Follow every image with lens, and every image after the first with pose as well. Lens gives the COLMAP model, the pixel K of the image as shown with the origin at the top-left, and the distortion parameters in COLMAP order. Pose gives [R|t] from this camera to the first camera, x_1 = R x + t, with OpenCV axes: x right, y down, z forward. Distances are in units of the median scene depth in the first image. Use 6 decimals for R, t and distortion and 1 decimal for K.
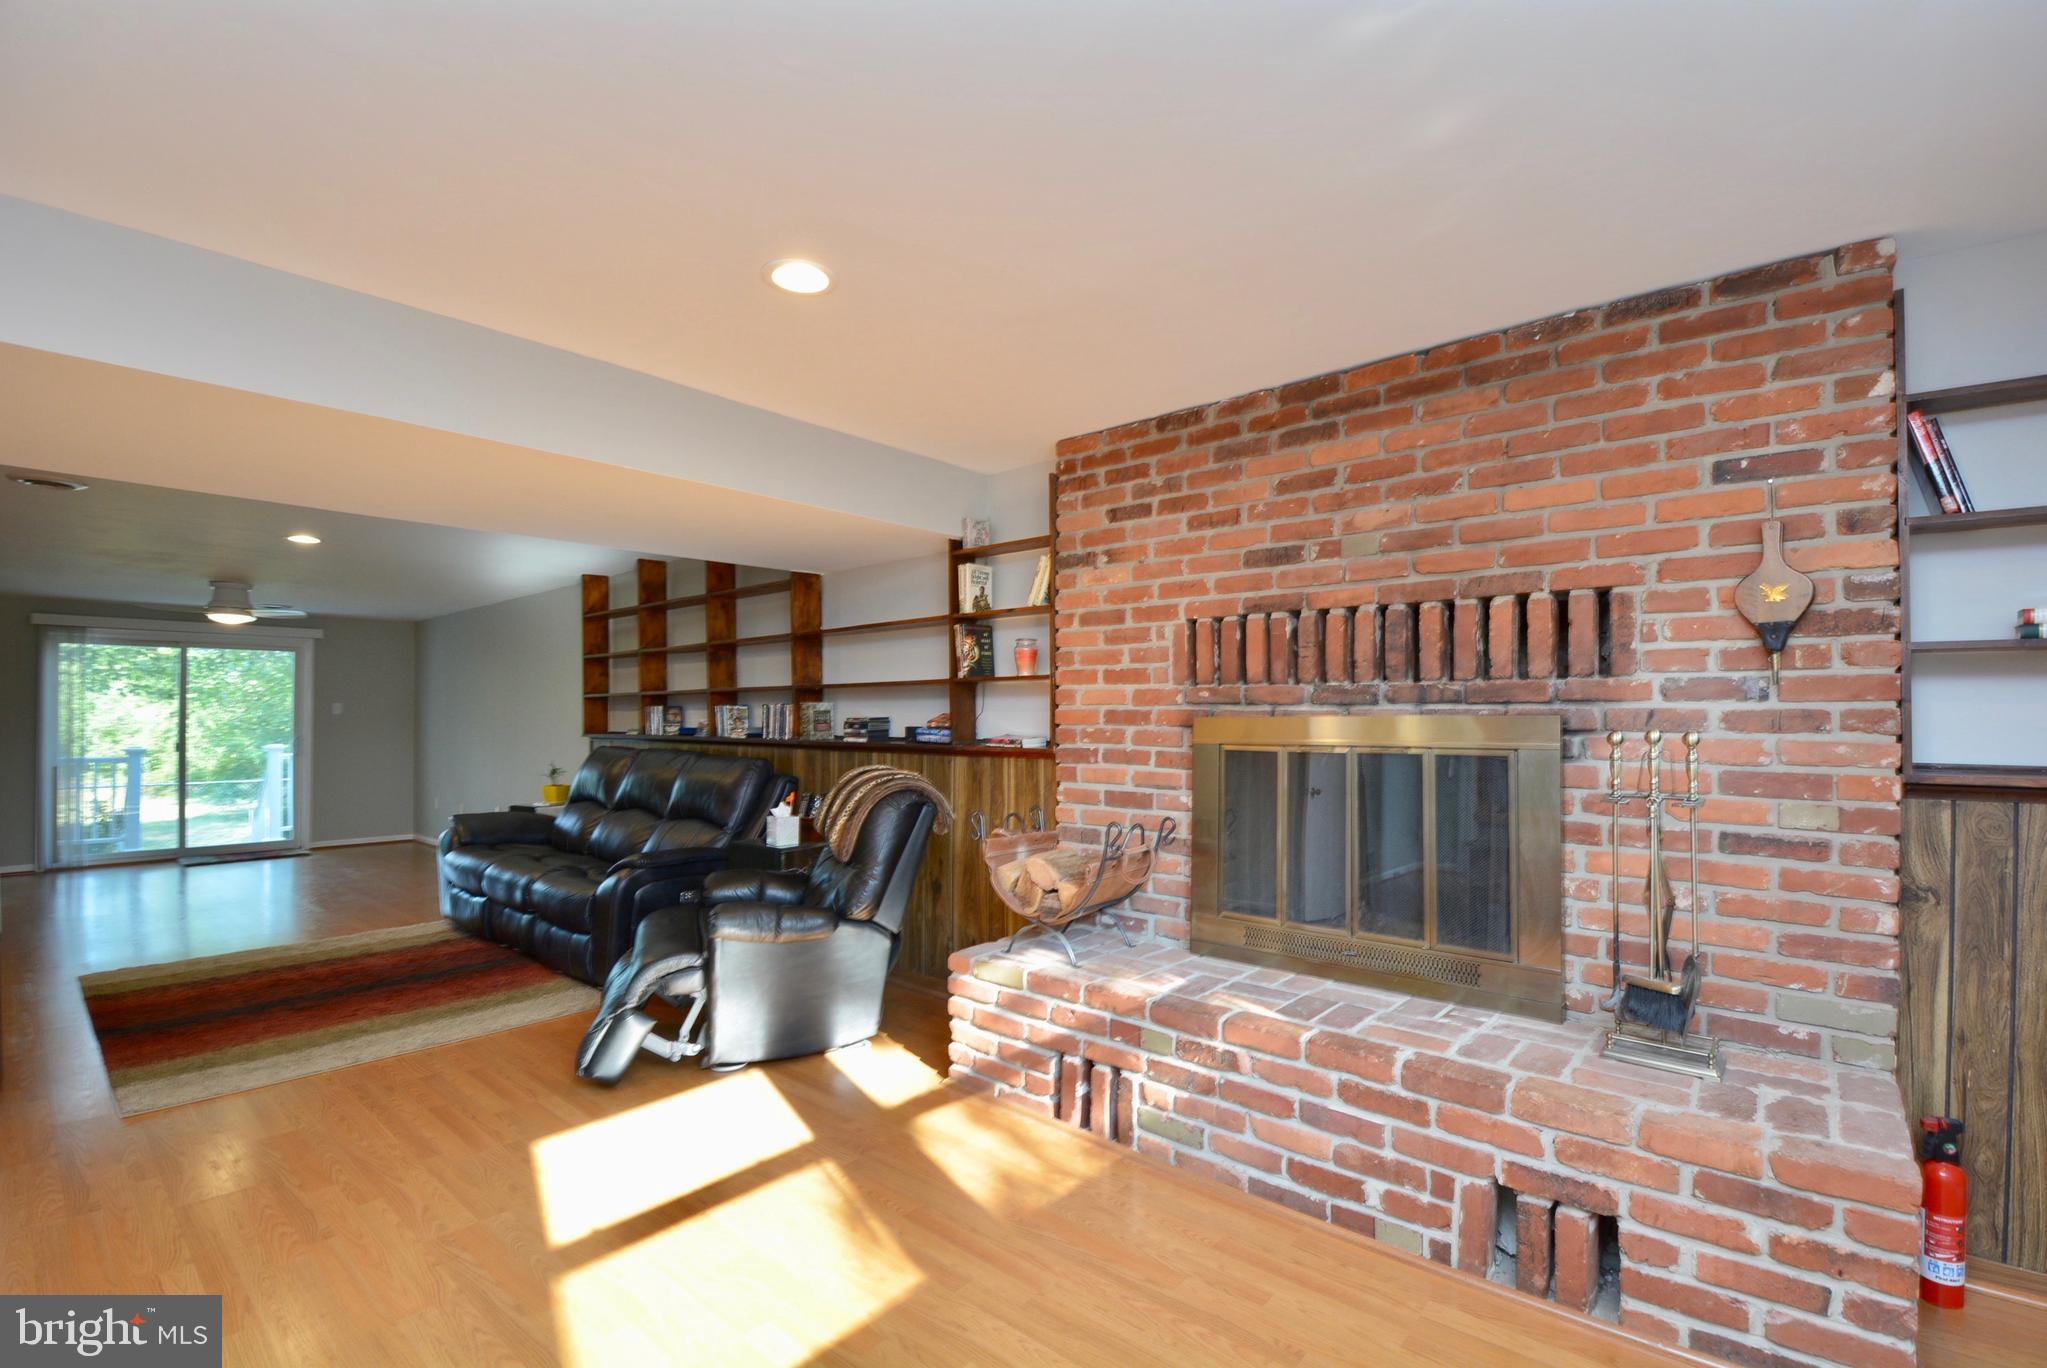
lens RADIAL K [[895.5, 0, 1049.1], [0, 895.5, 711.5], [0, 0, 1]] dist [0.019576, -0.025190]
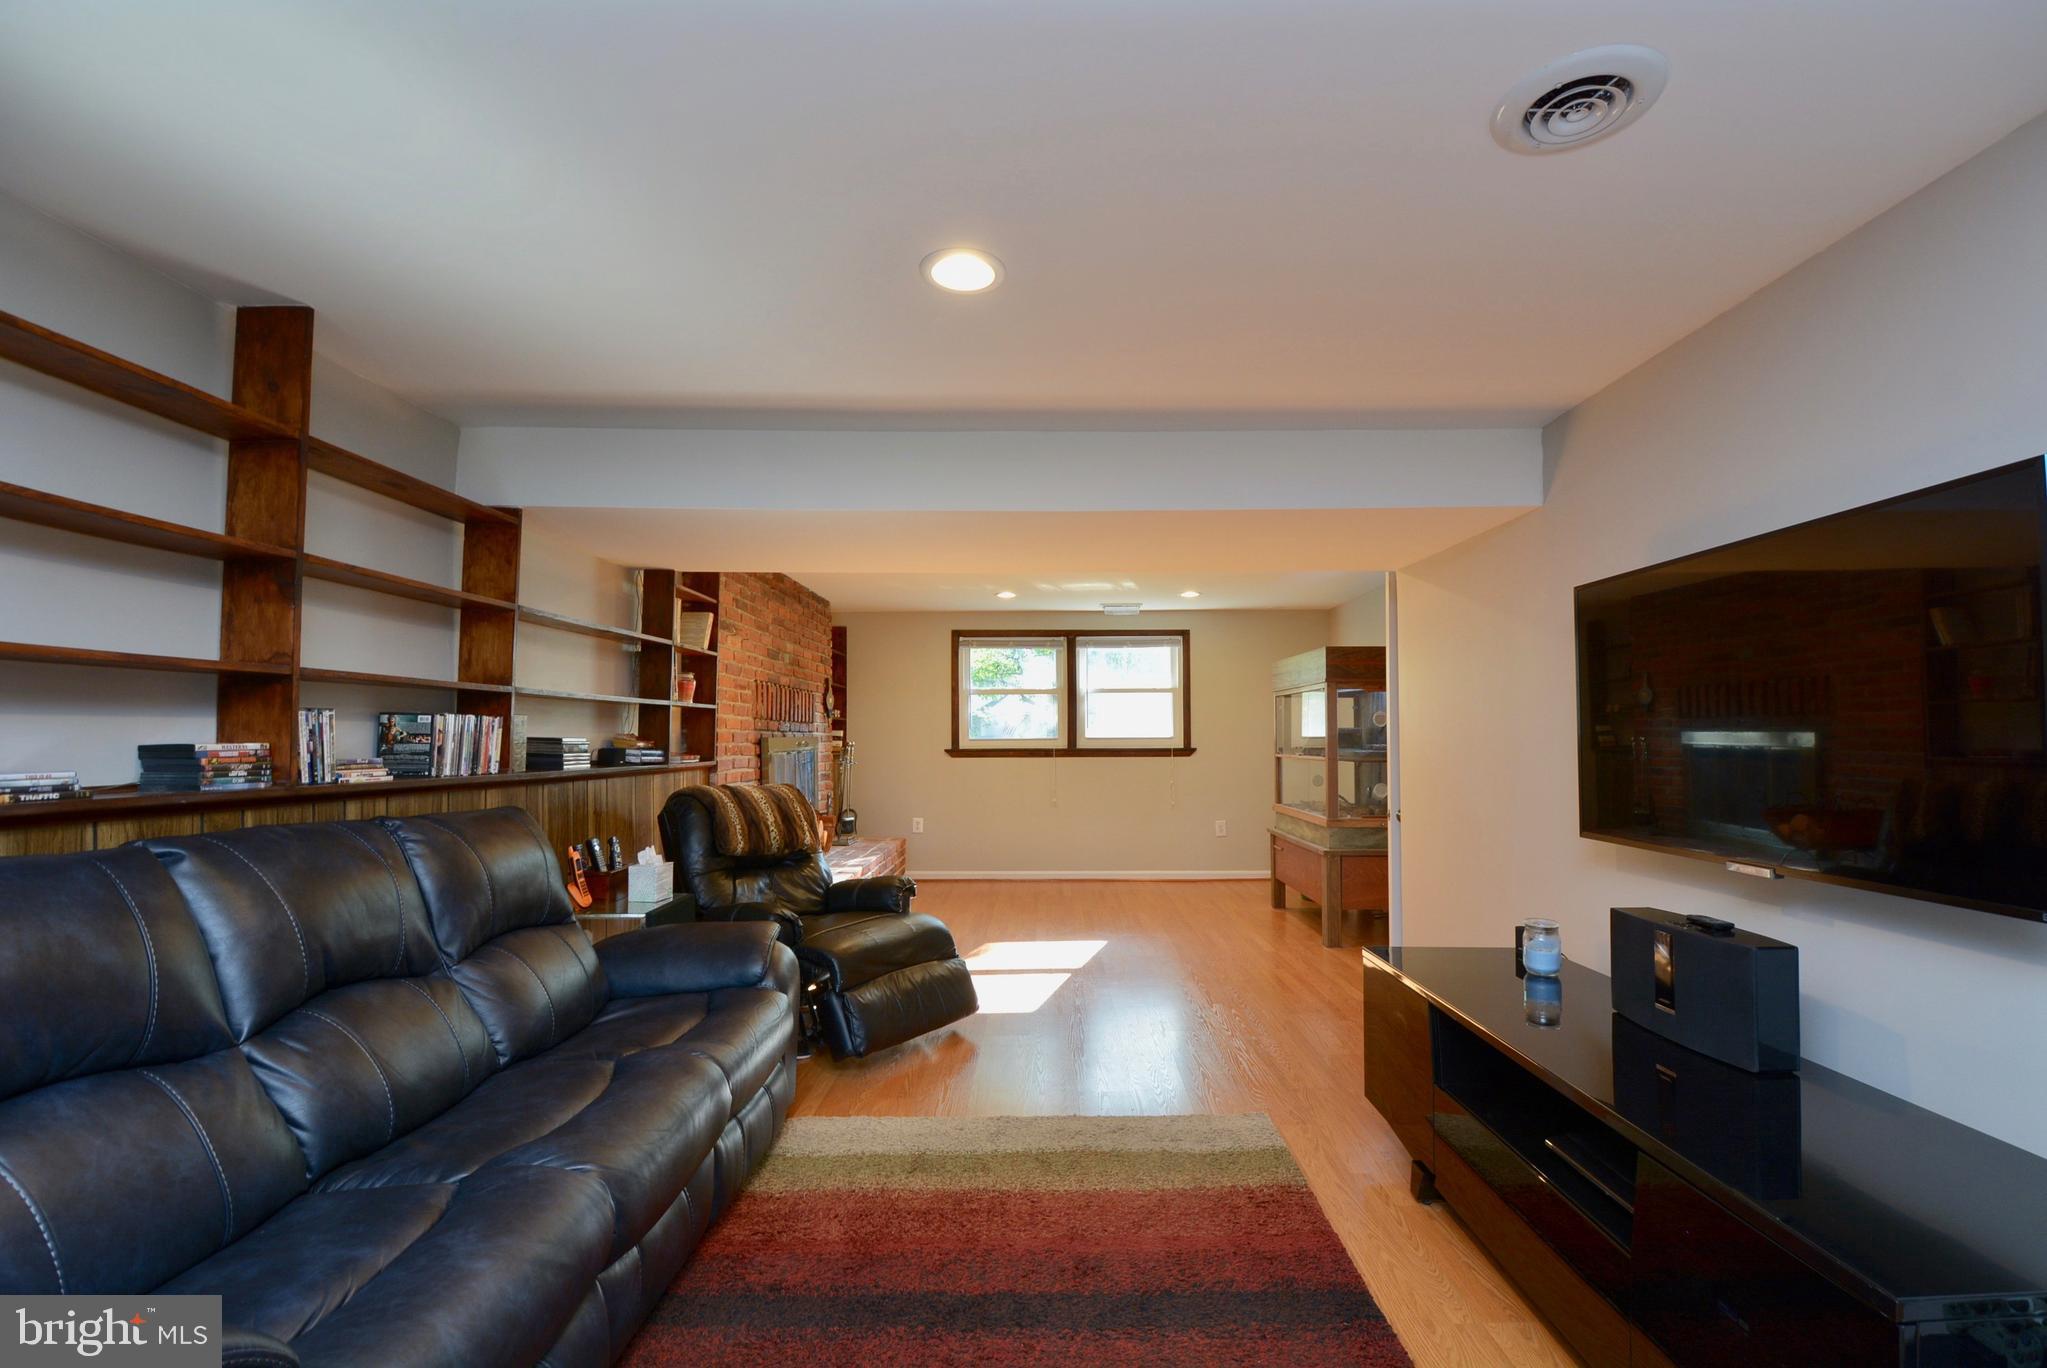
lens RADIAL K [[895.5, 0, 1049.1], [0, 895.5, 711.5], [0, 0, 1]] dist [0.019576, -0.025190]
pose [[-0.642121, 0.028016, 0.766091, -1.029457], [0.003172, 0.999421, -0.033890, 0.011330], [-0.766596, -0.019332, -0.641838, 1.136936]]
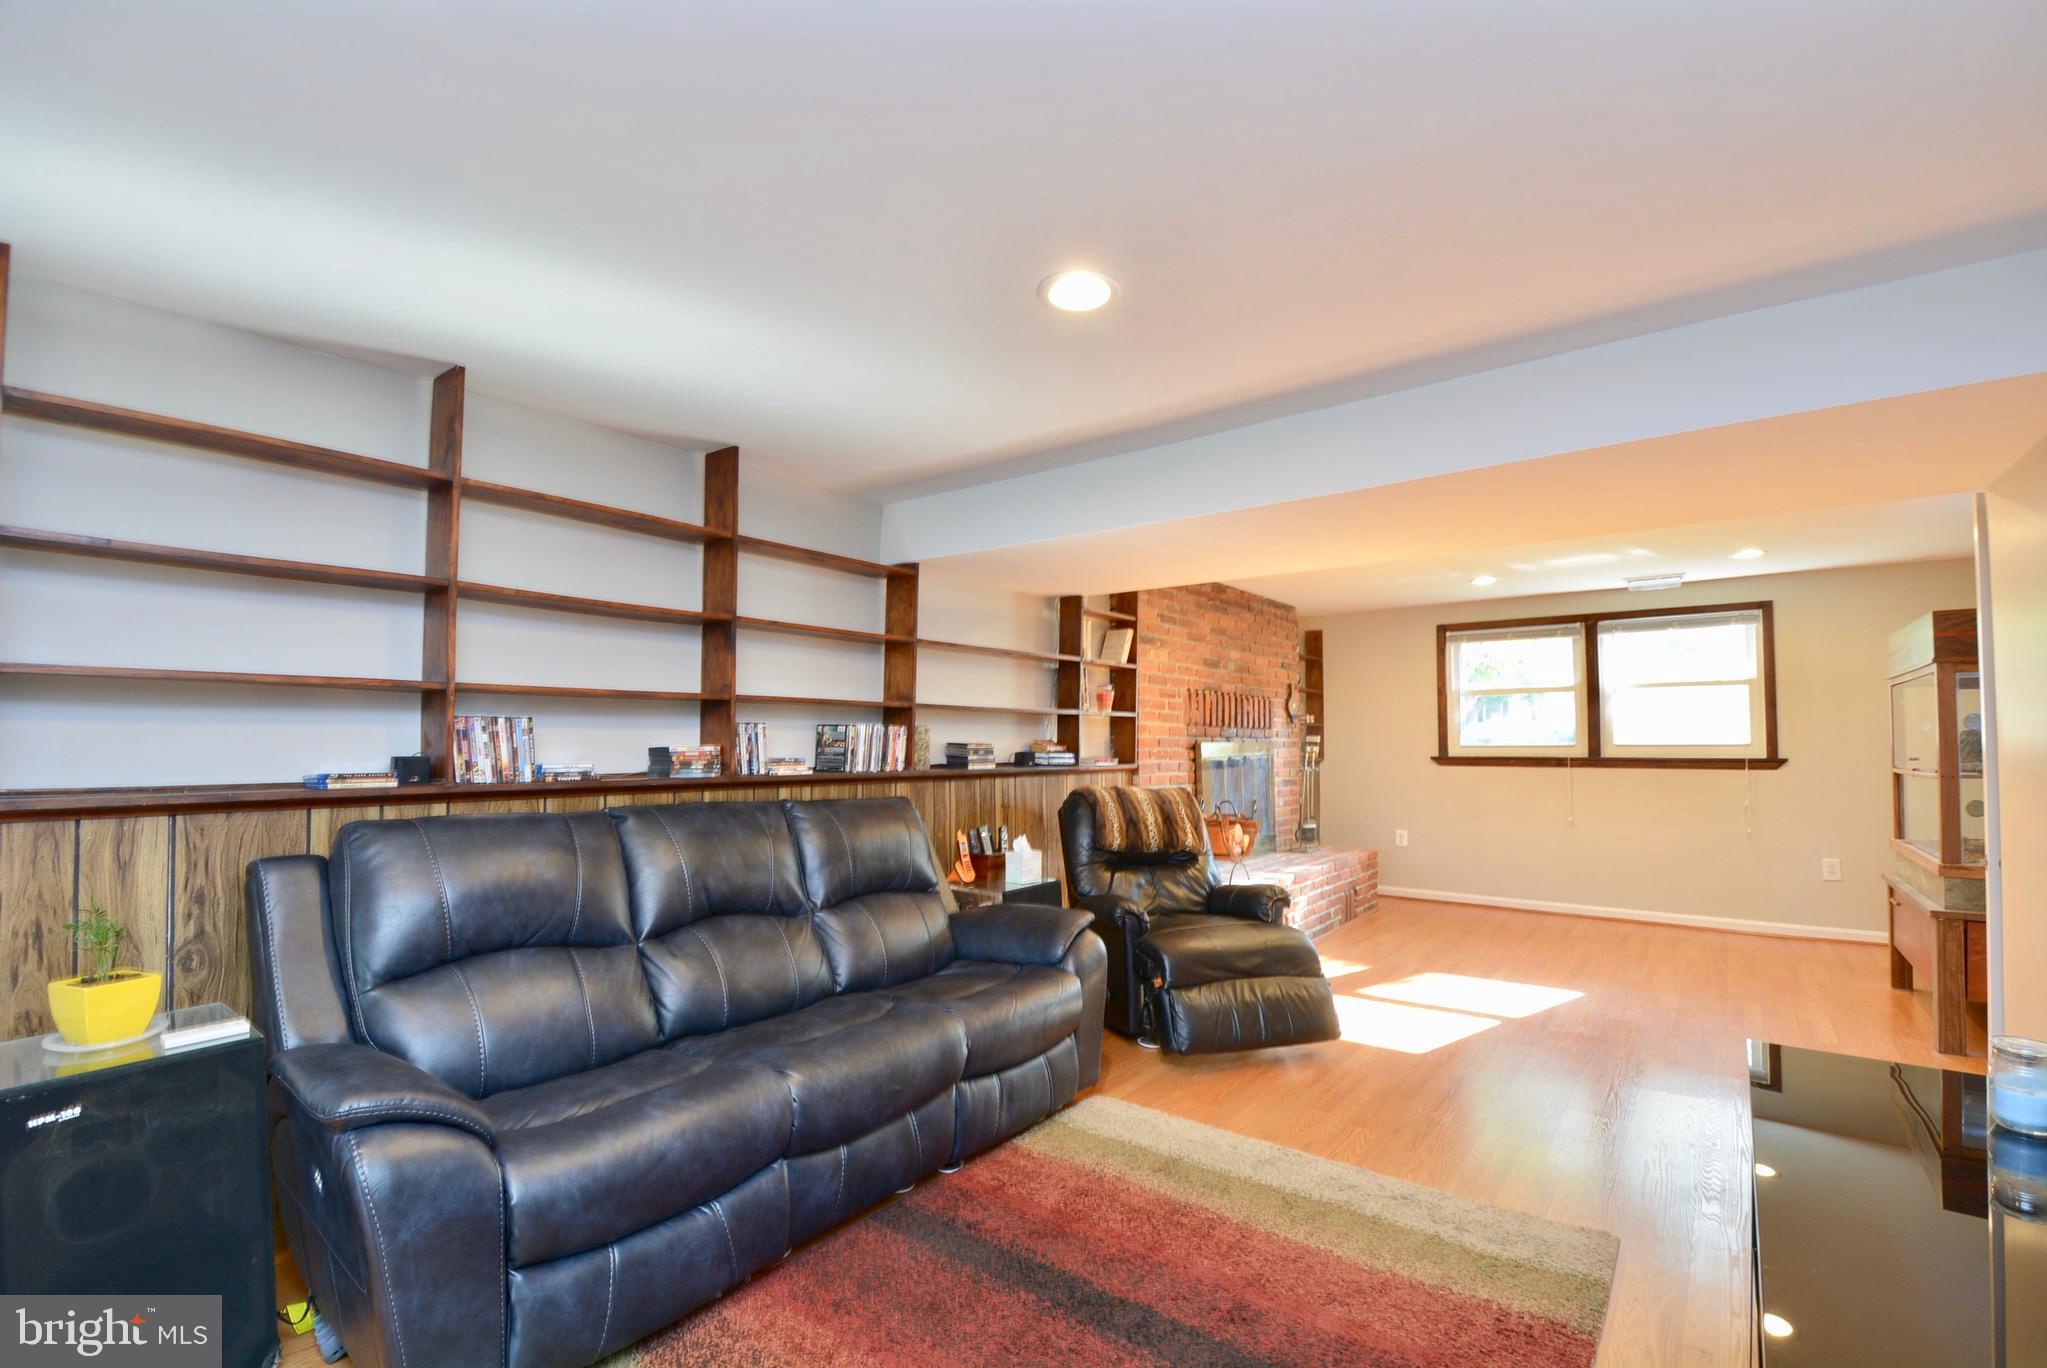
lens RADIAL K [[895.5, 0, 1049.1], [0, 895.5, 711.5], [0, 0, 1]] dist [0.019576, -0.025190]
pose [[-0.054127, 0.039863, 0.997738, -1.111529], [-0.002511, 0.999194, -0.040057, 0.011139], [-0.998531, -0.004674, -0.053983, 0.939608]]
